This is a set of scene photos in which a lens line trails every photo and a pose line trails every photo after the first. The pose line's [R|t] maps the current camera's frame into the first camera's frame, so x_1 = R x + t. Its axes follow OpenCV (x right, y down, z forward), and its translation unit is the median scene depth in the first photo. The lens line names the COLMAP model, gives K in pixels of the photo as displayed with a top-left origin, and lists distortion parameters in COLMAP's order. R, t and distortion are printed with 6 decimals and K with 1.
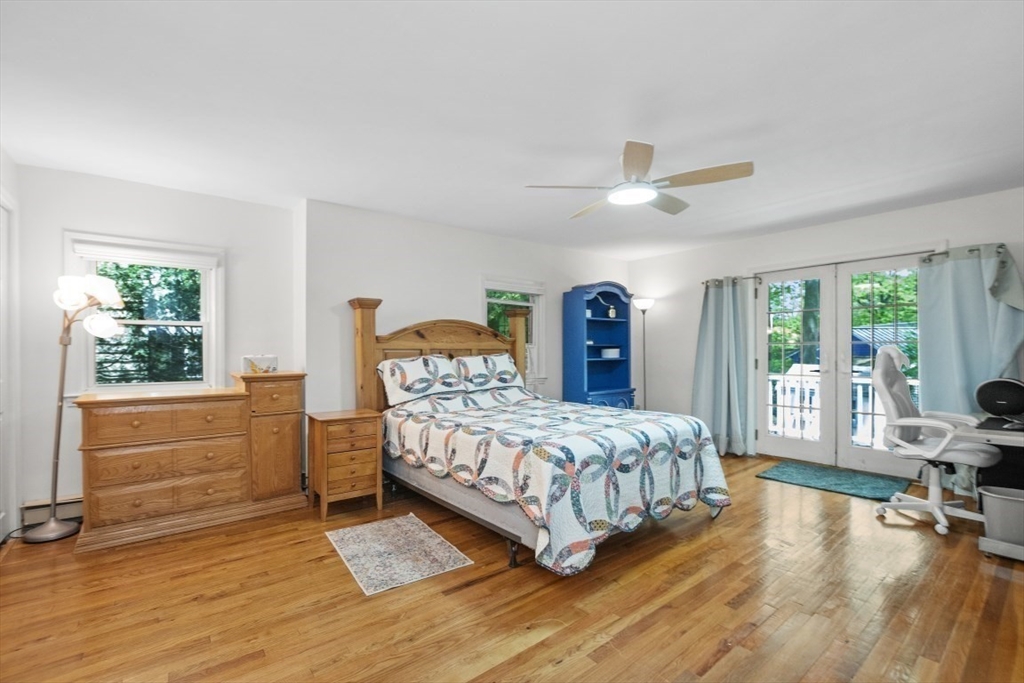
lens RADIAL K [[446.7, 0, 508.6], [0, 446.7, 350.1], [0, 0, 1]] dist [-0.024210, -0.000020]
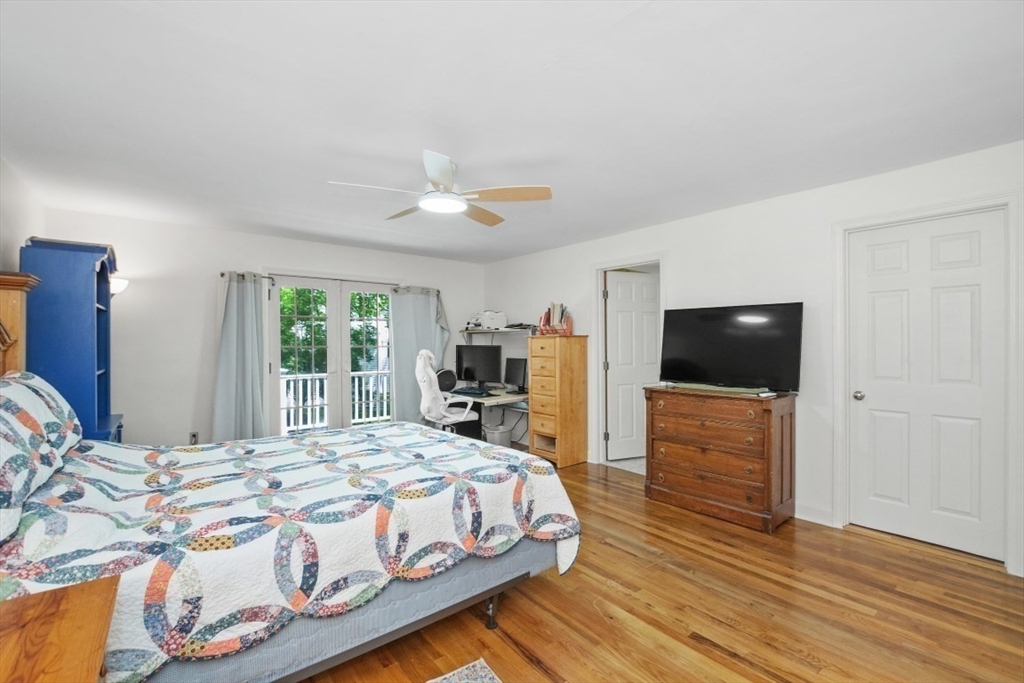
lens RADIAL K [[446.7, 0, 508.6], [0, 446.7, 350.1], [0, 0, 1]] dist [-0.024210, -0.000020]
pose [[0.008437, -0.009280, 0.999921, -0.715970], [-0.000855, 0.999957, 0.009287, -0.030486], [-0.999964, -0.000934, 0.008429, 0.851860]]
